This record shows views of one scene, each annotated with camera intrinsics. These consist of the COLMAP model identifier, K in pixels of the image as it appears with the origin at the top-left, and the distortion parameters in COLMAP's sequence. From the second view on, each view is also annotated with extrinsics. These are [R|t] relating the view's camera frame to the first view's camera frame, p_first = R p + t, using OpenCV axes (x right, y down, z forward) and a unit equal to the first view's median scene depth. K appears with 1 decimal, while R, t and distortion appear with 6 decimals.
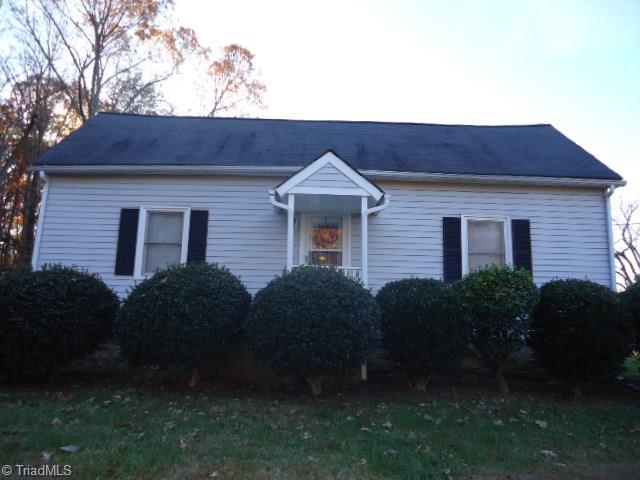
lens RADIAL K [[454.9, 0, 320.0], [0, 454.9, 240.0], [0, 0, 1]] dist [-0.009353, -0.006067]
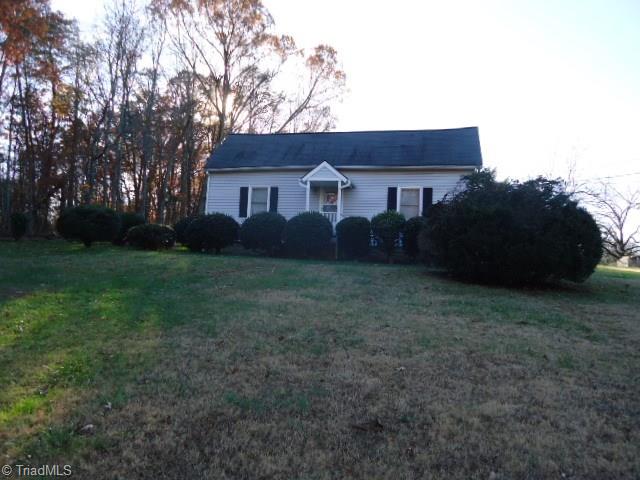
lens RADIAL K [[454.9, 0, 320.0], [0, 454.9, 240.0], [0, 0, 1]] dist [-0.009353, -0.006067]
pose [[0.964163, 0.005408, -0.265255, 0.510670], [0.023415, 0.994156, 0.105381, -0.037627], [0.264275, -0.107816, 0.958402, -1.021882]]
